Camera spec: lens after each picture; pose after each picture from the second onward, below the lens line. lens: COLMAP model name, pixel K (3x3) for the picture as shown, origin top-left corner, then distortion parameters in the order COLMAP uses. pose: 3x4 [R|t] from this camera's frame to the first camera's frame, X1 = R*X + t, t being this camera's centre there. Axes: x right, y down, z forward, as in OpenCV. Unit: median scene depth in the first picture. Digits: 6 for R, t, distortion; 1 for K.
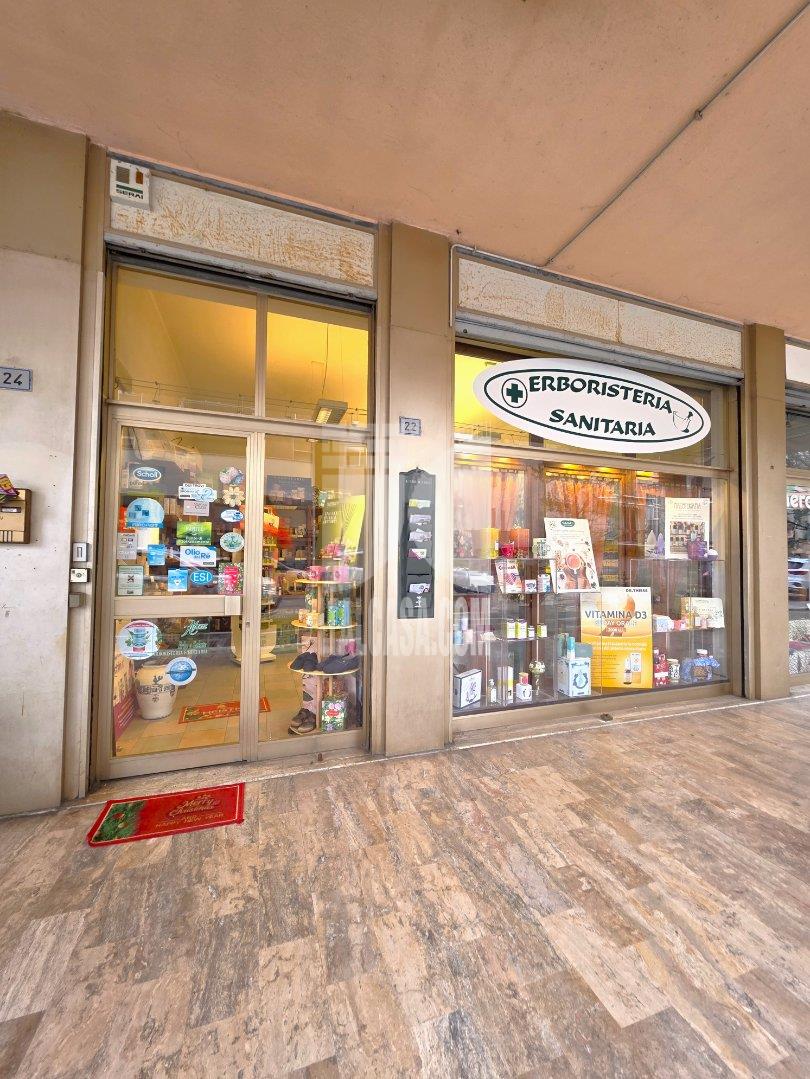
lens RADIAL K [[433.6, 0, 403.9], [0, 433.6, 541.1], [0, 0, 1]] dist [-0.000392, 0.000820]
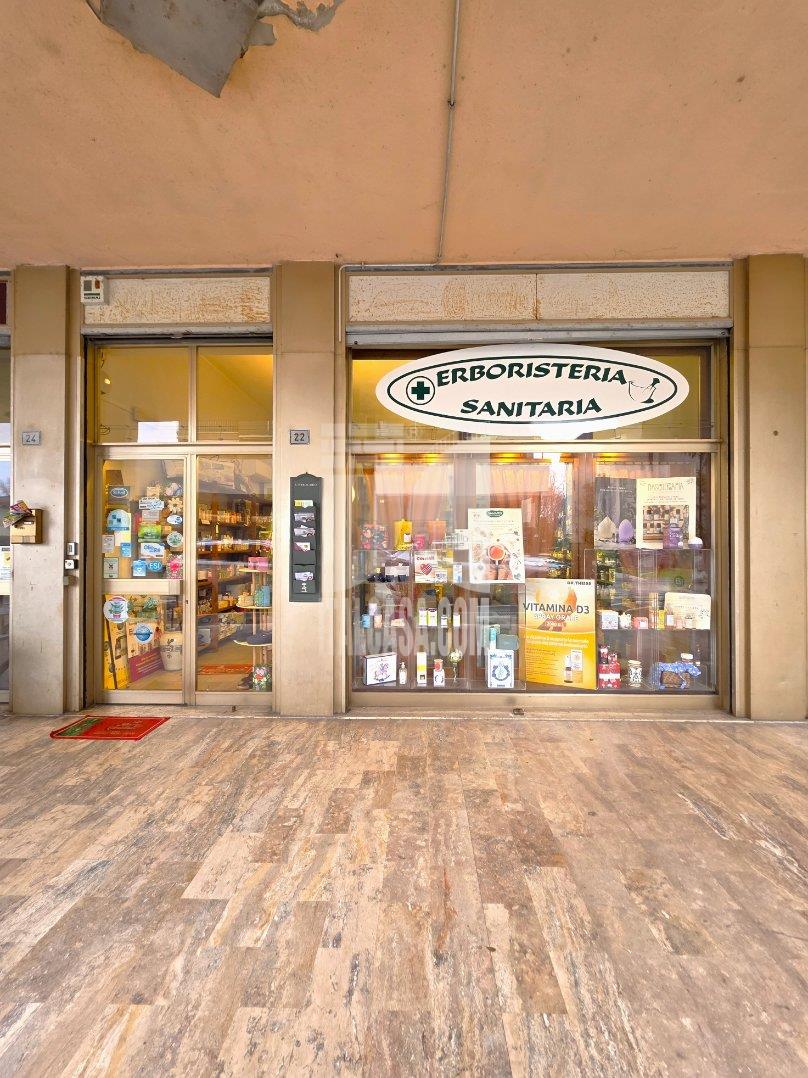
lens RADIAL K [[433.2, 0, 394.2], [0, 433.2, 540.9], [0, 0, 1]] dist [-0.000392, 0.000820]
pose [[0.934503, -0.014431, -0.355663, 0.660900], [0.022853, 0.999549, 0.019490, -0.003793], [0.355221, -0.026341, 0.934411, -0.001013]]
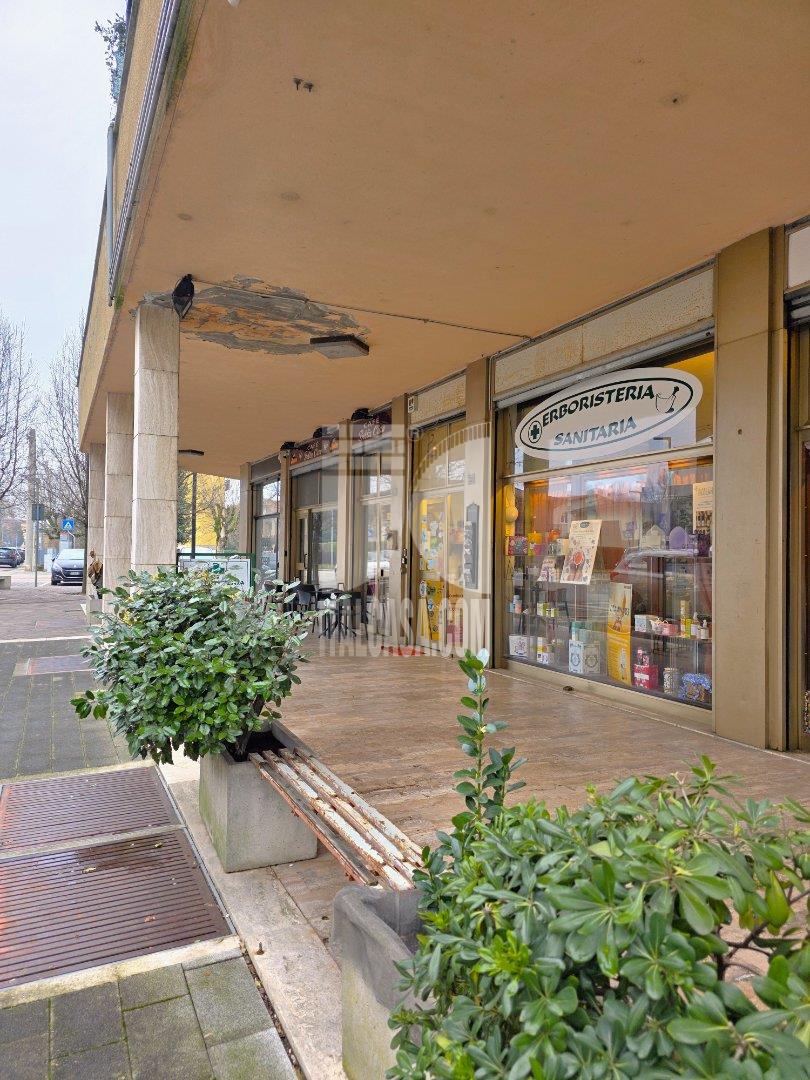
lens RADIAL K [[677.0, 0, 404.3], [0, 677.0, 539.9], [0, 0, 1]] dist [0.004765, 0.000115]
pose [[0.119199, -0.029539, -0.992431, 2.689140], [0.019254, 0.999438, -0.027435, 0.050100], [0.992684, -0.015838, 0.119701, 0.403241]]
